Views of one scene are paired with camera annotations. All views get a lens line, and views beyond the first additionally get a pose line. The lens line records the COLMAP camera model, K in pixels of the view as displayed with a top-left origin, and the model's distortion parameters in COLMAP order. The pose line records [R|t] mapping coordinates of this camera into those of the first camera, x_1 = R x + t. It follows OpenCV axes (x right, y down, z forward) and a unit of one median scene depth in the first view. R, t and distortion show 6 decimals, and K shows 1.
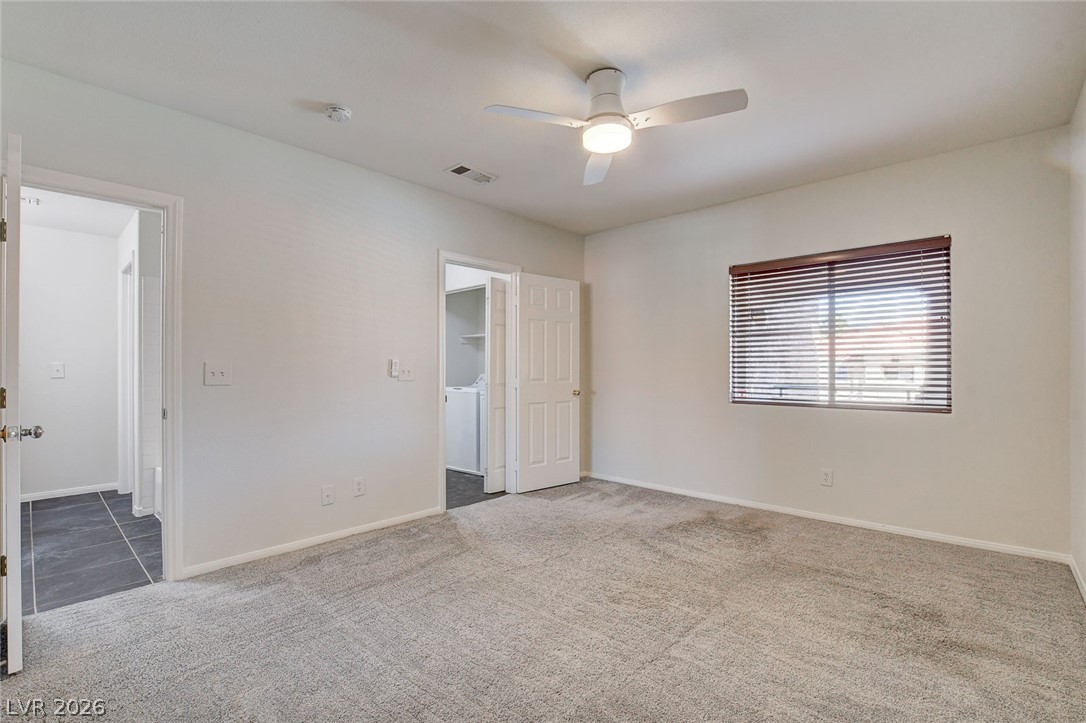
lens RADIAL K [[505.4, 0, 540.2], [0, 505.4, 373.4], [0, 0, 1]] dist [-0.008145, -0.000385]
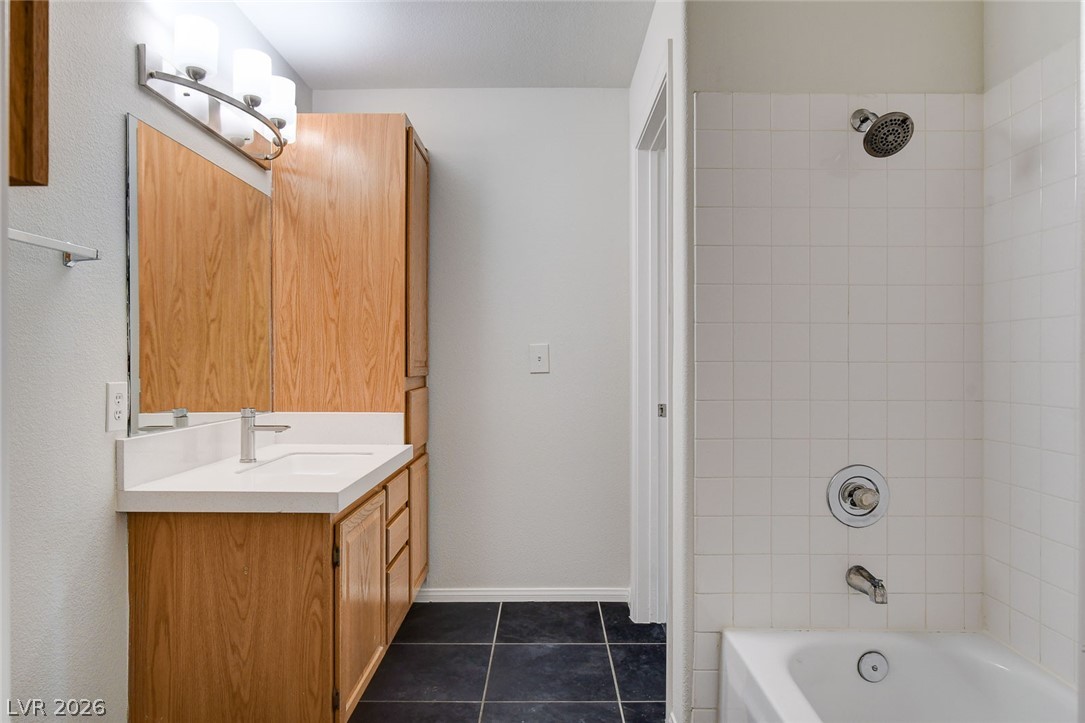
lens RADIAL K [[641.7, 0, 542.9], [0, 641.7, 369.6], [0, 0, 1]] dist [-0.016676, 0.000586]
pose [[0.690618, 0.011628, -0.723126, -0.468292], [-0.000865, 0.999883, 0.015251, -0.000989], [0.723219, -0.009907, 0.690548, 0.531086]]
